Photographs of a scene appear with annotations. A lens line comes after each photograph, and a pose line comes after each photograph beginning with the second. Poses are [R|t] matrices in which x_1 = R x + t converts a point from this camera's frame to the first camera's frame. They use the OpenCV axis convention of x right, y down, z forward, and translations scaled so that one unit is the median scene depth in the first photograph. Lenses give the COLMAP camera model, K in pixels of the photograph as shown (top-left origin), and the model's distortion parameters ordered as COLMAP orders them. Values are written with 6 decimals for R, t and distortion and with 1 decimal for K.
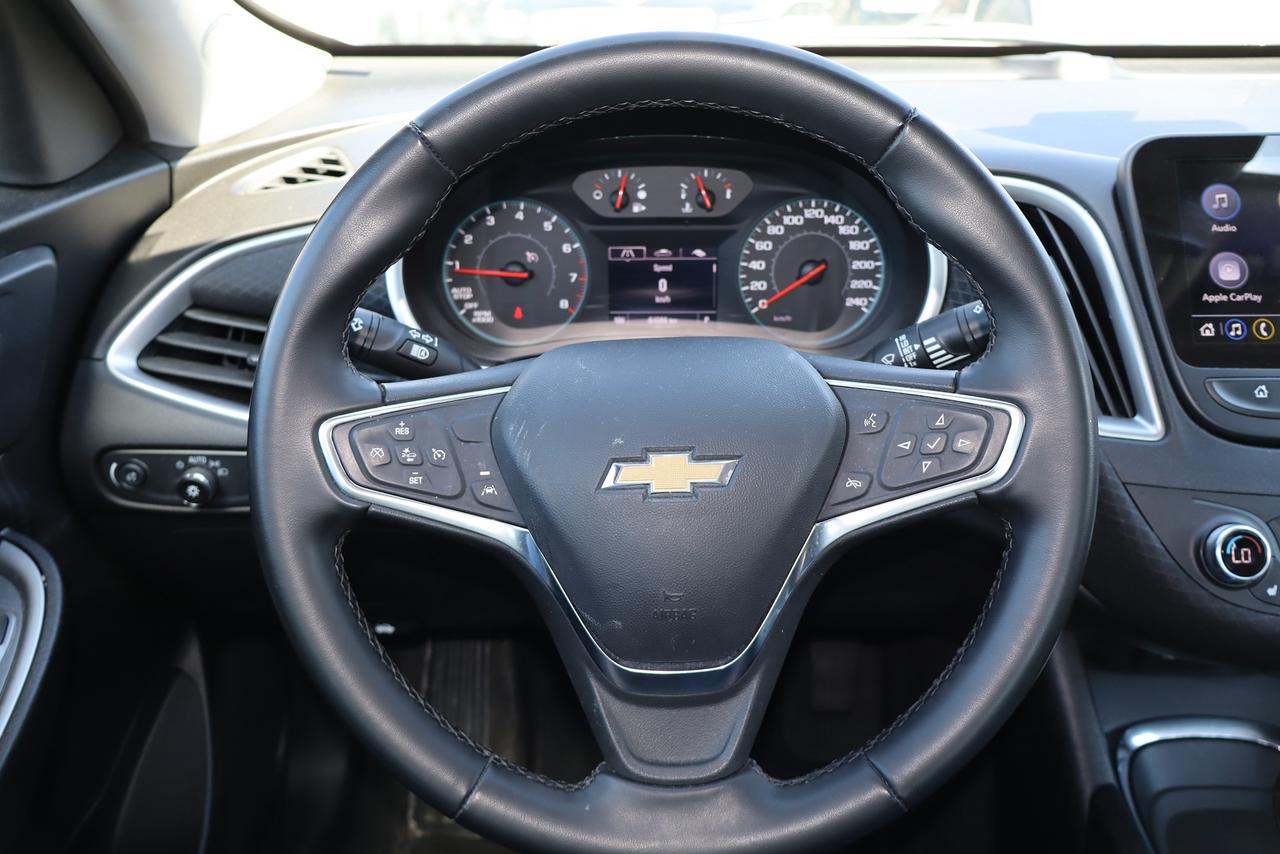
lens RADIAL K [[1091.2, 0, 640.6], [0, 1091.2, 428.1], [0, 0, 1]] dist [0.012126, 0.016730]
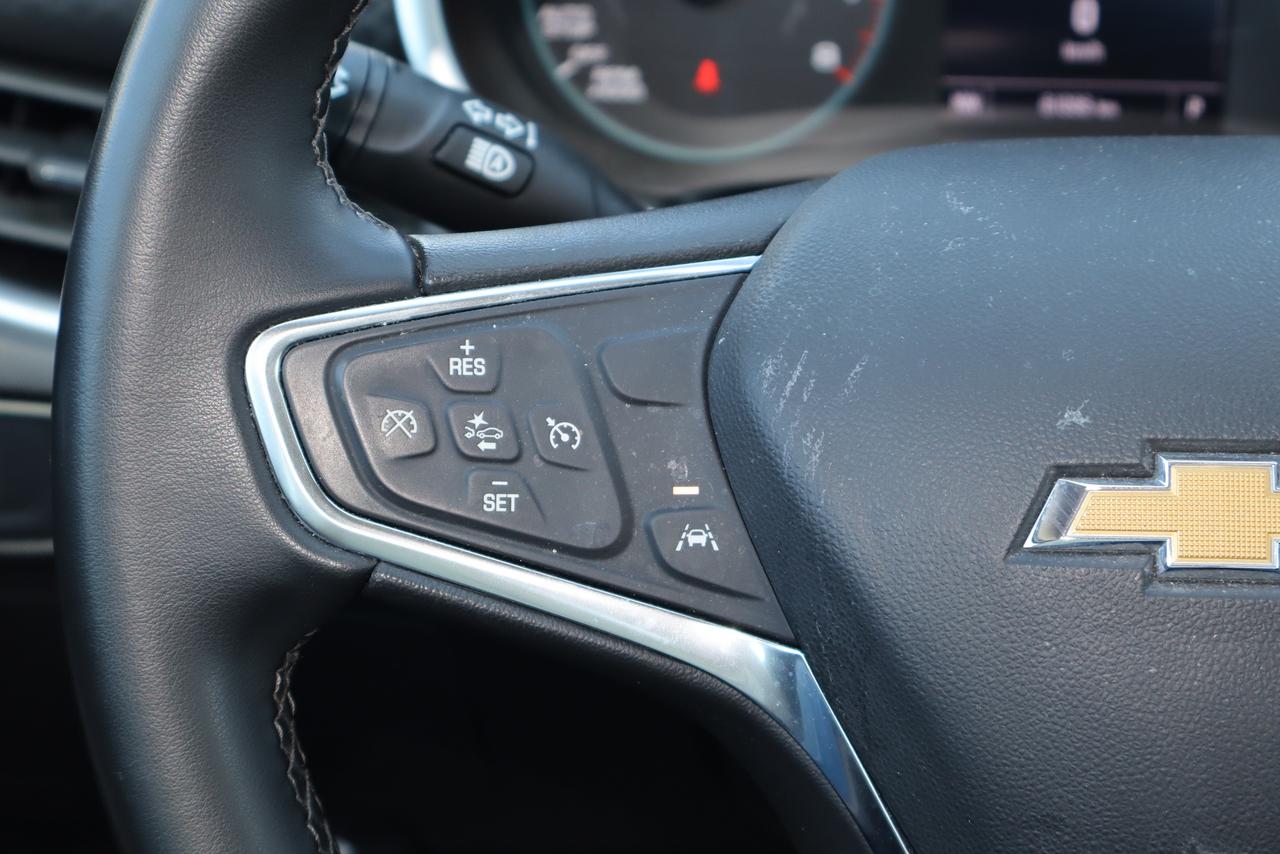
lens RADIAL K [[2392.4, 0, 639.7], [0, 2392.4, 426.9], [0, 0, 1]] dist [0.059457, 0.000000]
pose [[0.996661, 0.040278, -0.071020, -0.102746], [-0.038785, 0.998999, 0.022277, 0.002835], [0.071846, -0.019448, 0.997226, 0.202811]]
